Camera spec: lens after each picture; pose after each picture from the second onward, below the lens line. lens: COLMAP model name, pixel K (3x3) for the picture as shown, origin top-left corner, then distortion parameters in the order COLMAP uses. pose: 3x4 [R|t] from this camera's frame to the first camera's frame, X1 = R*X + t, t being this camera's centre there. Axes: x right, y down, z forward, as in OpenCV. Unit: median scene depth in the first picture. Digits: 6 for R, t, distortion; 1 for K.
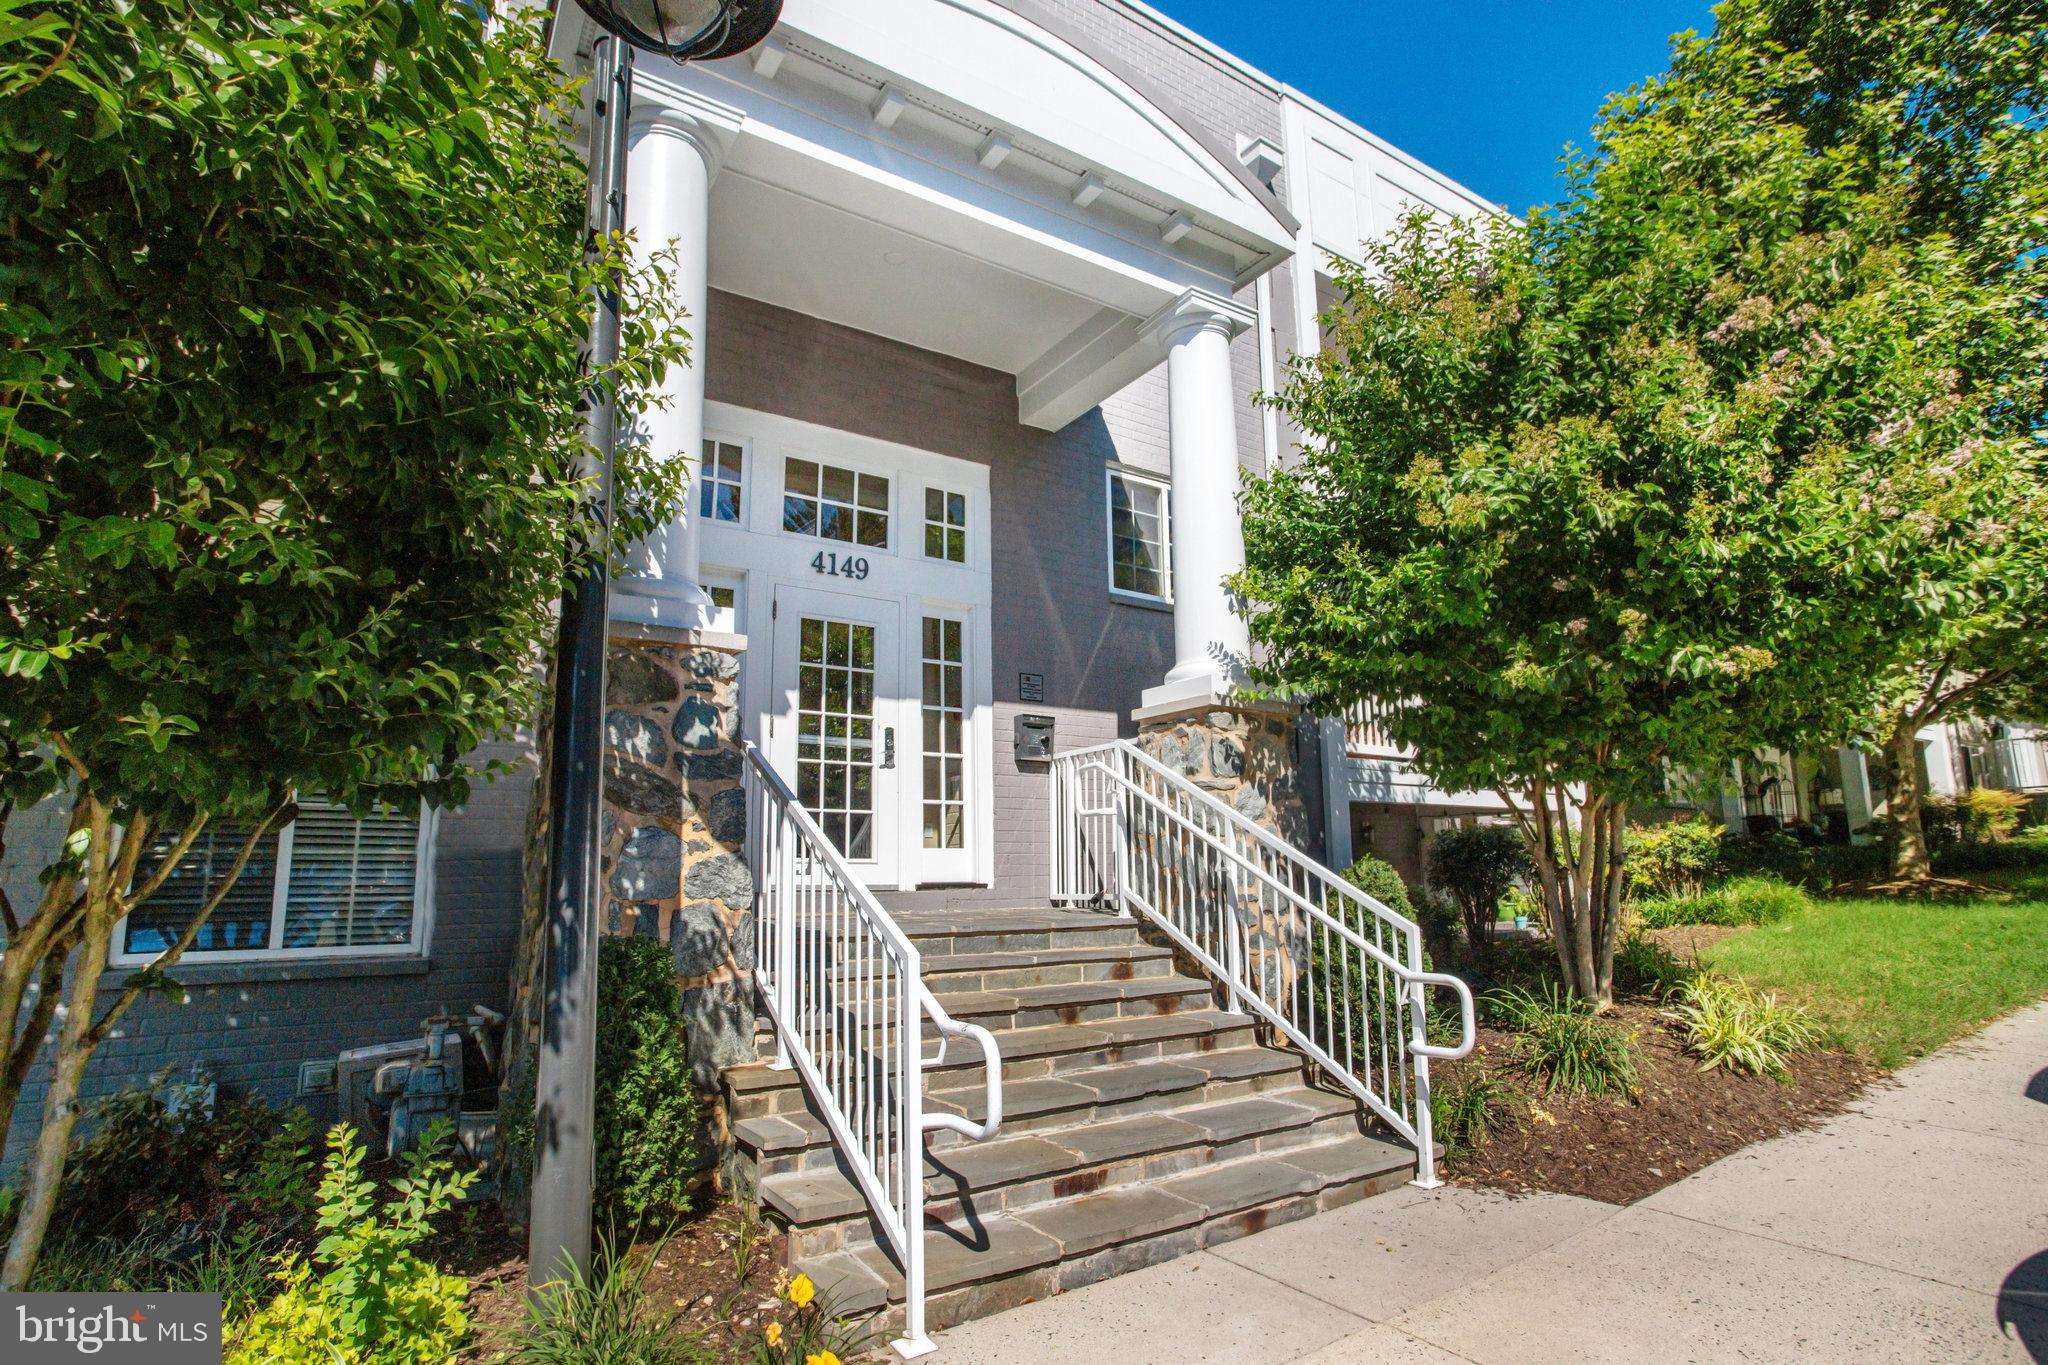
lens RADIAL K [[1031.7, 0, 1018.9], [0, 1031.7, 705.8], [0, 0, 1]] dist [-0.108605, 0.080697]
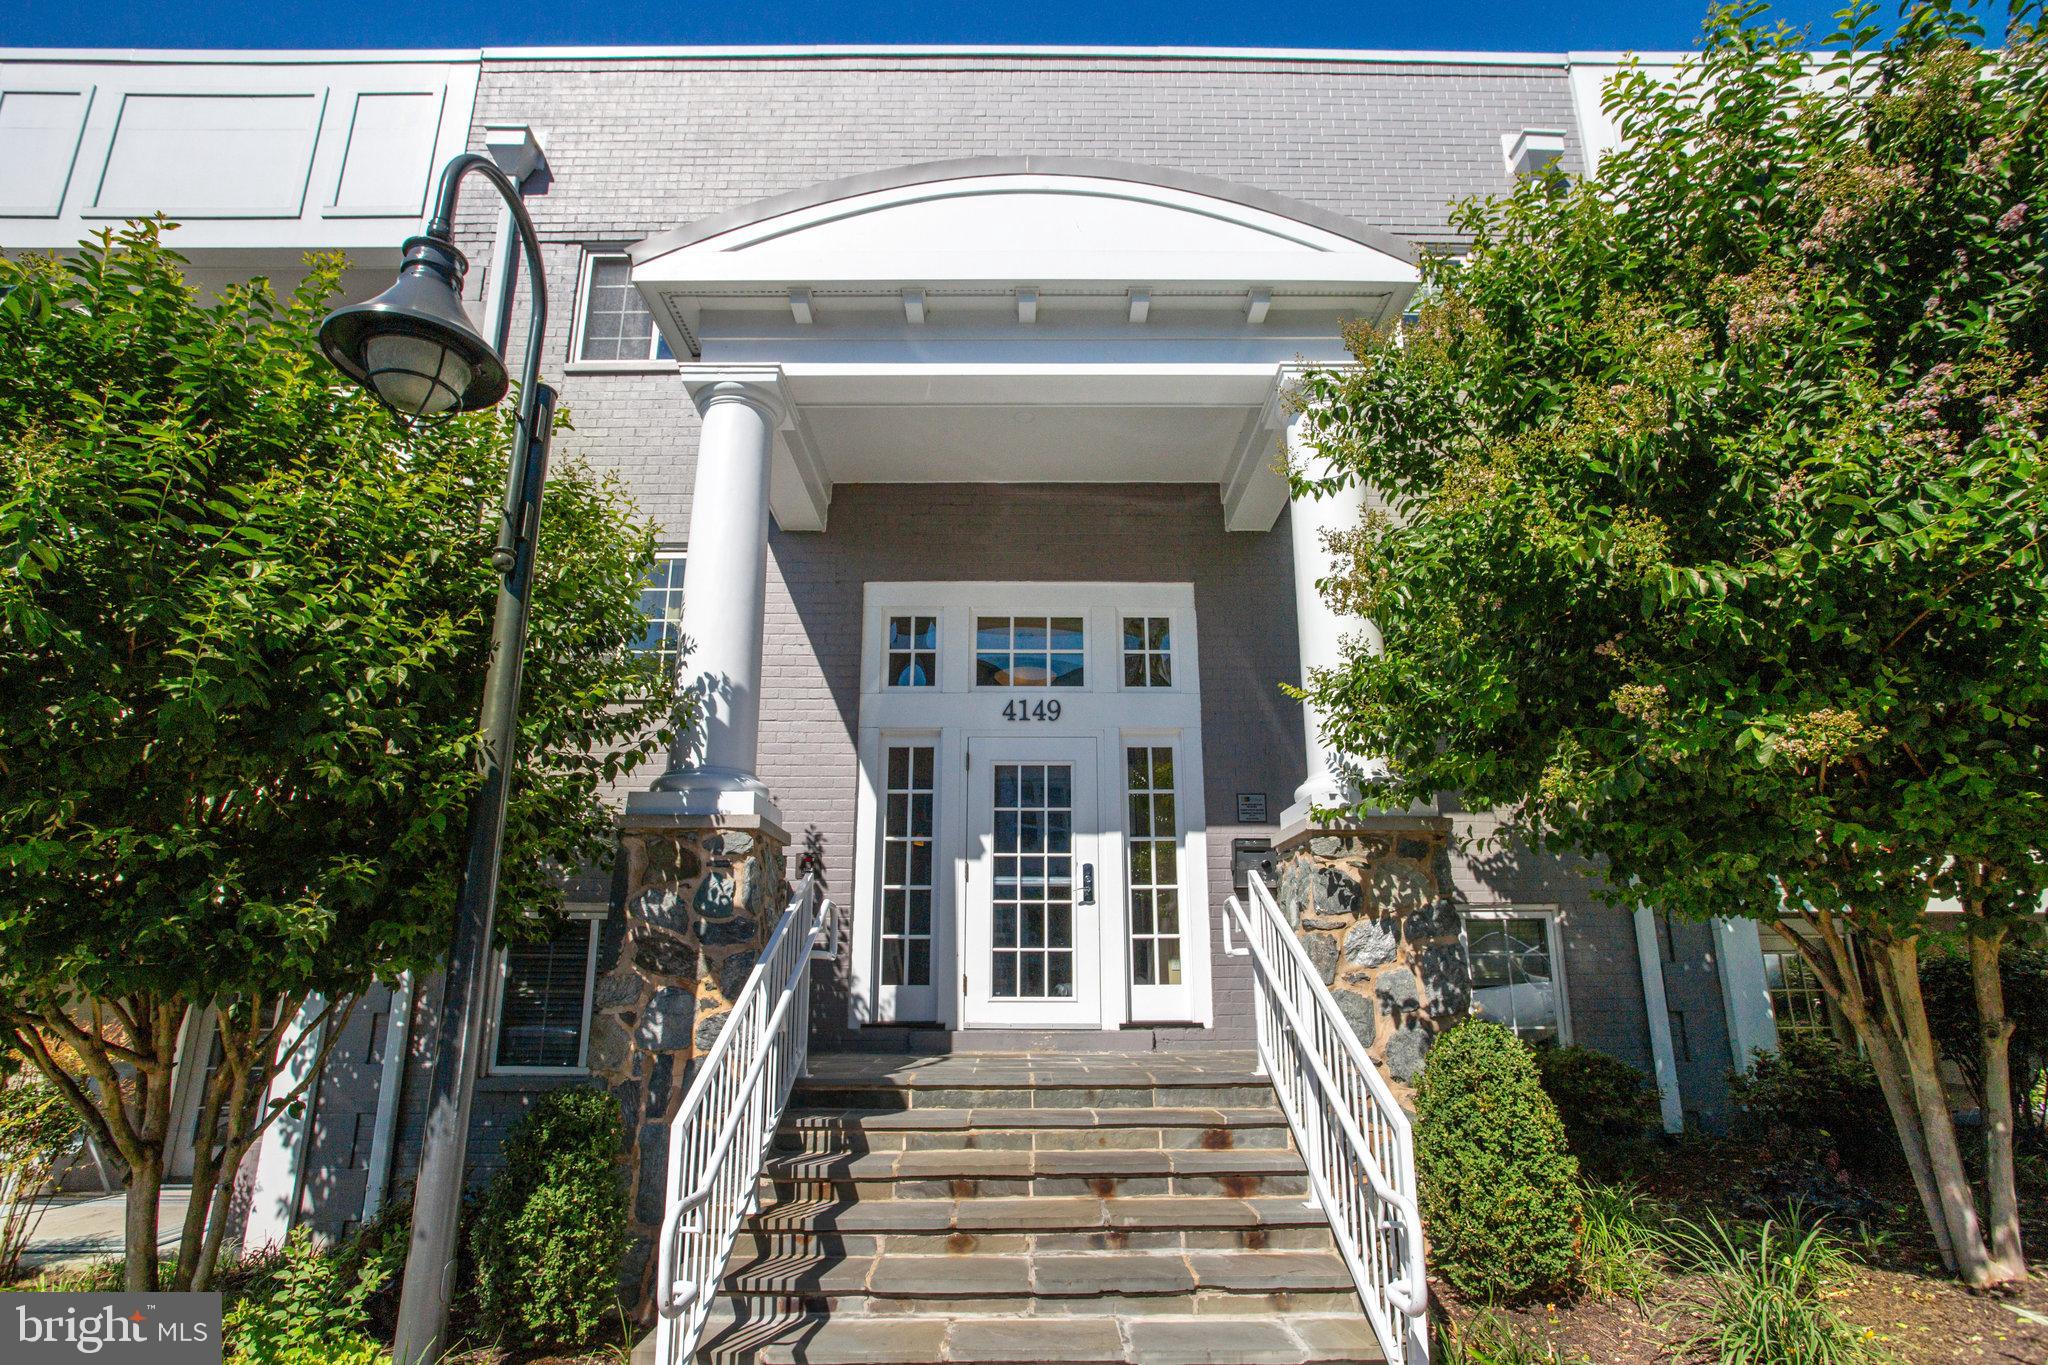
lens RADIAL K [[1030.8, 0, 1042.5], [0, 1030.8, 693.7], [0, 0, 1]] dist [-0.061838, 0.028614]
pose [[0.843794, -0.137744, -0.518689, 0.390818], [0.083109, 0.988379, -0.127275, -0.019008], [0.530193, 0.064286, 0.845437, 0.117521]]
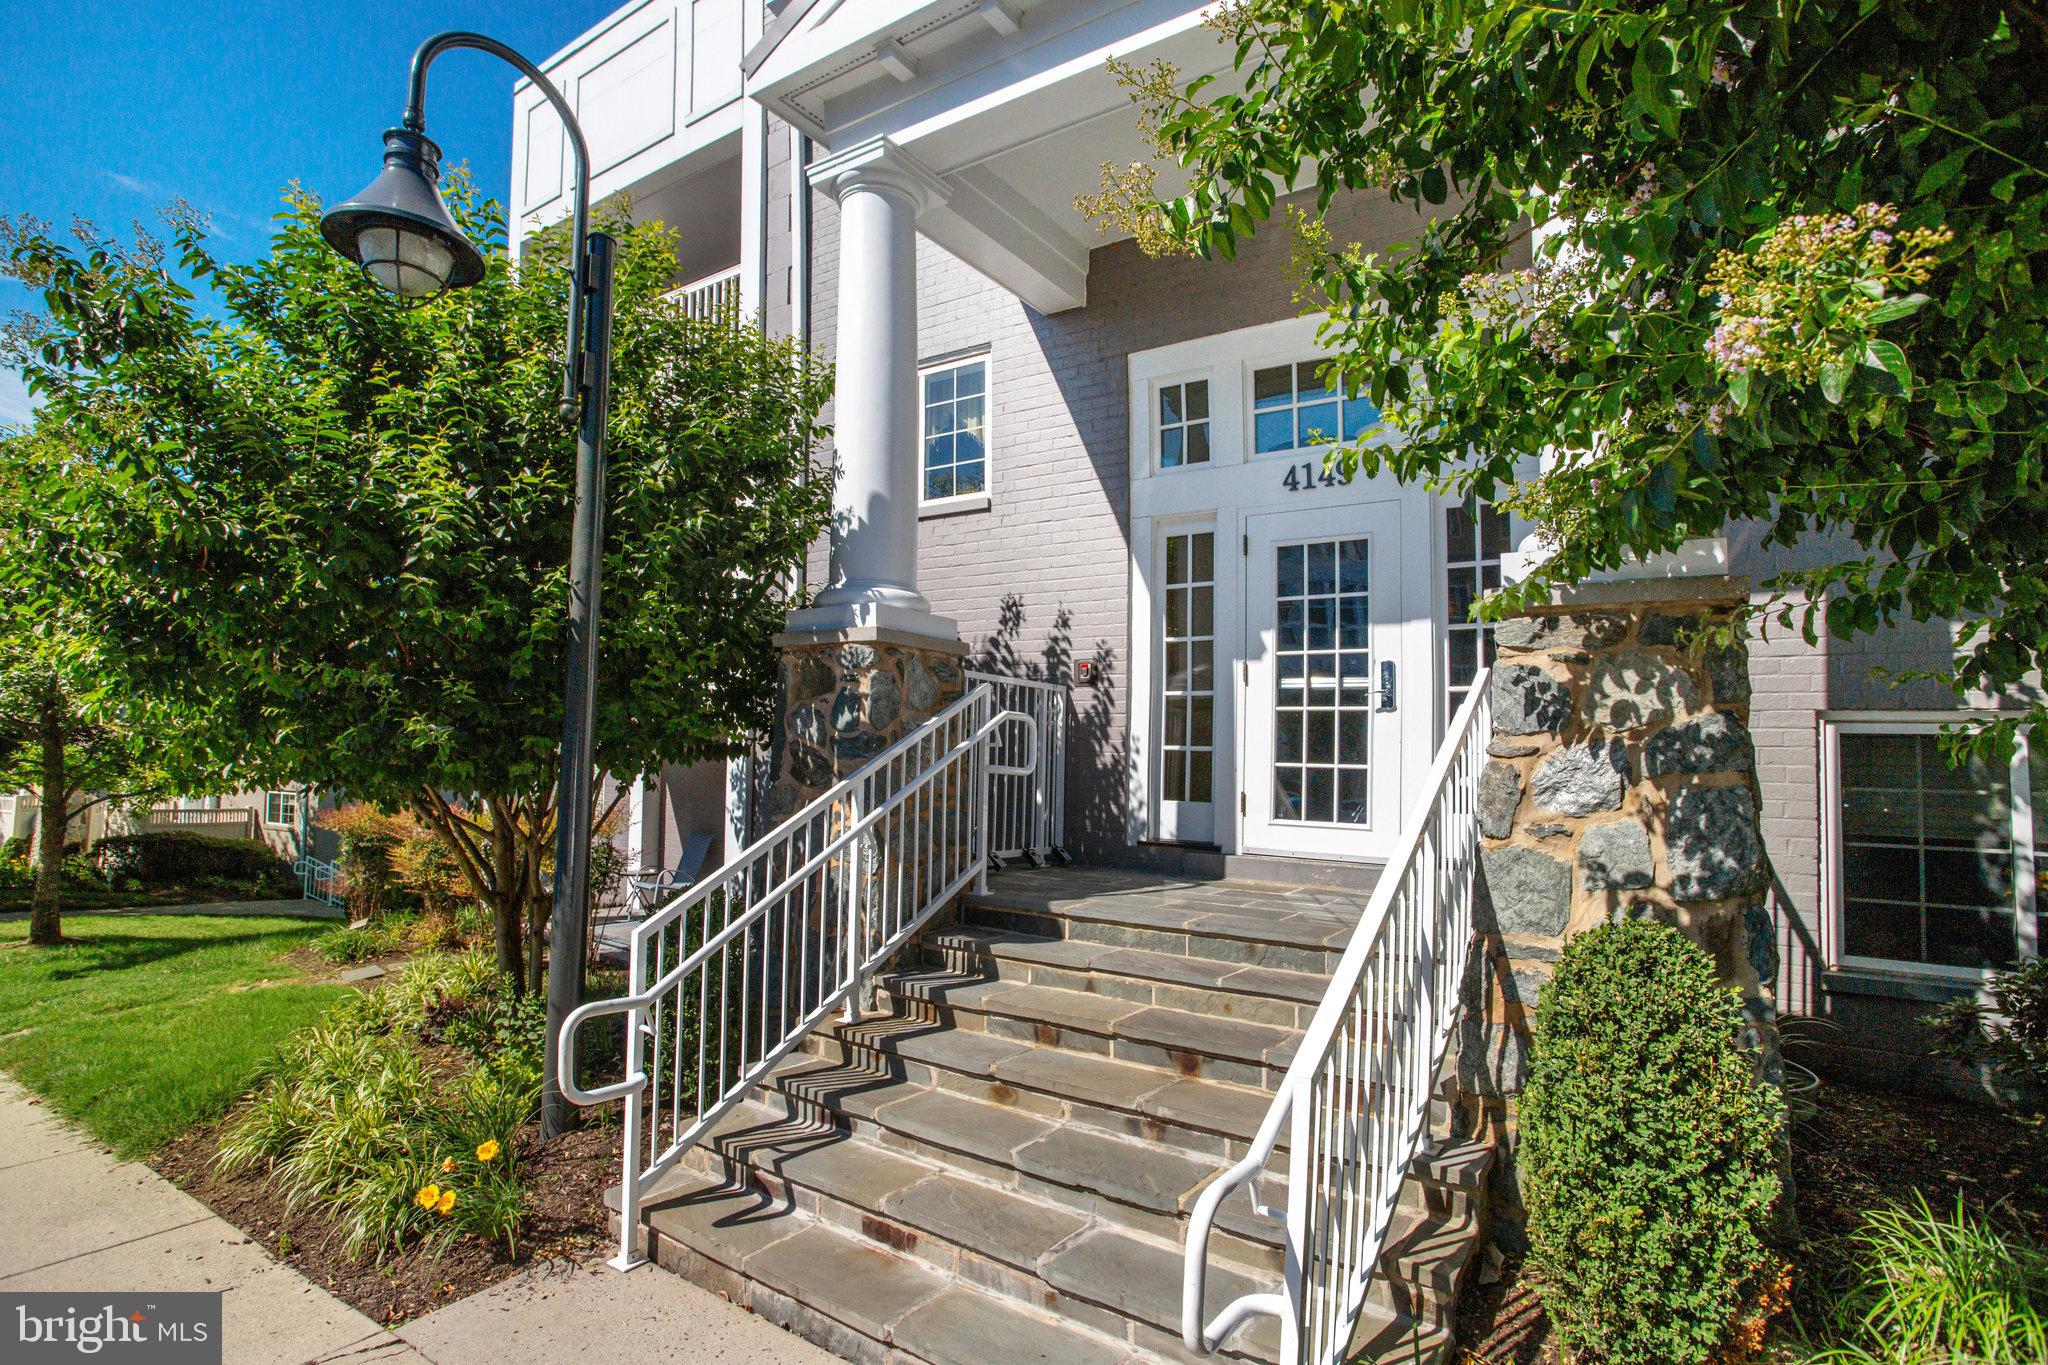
lens RADIAL K [[1027.9, 0, 1048.5], [0, 1027.9, 678.5], [0, 0, 1]] dist [-0.135644, 0.084138]
pose [[0.372453, -0.057892, -0.926244, 0.513297], [0.119865, 0.992694, -0.013846, 0.014646], [0.920278, -0.105867, 0.376671, 0.473760]]
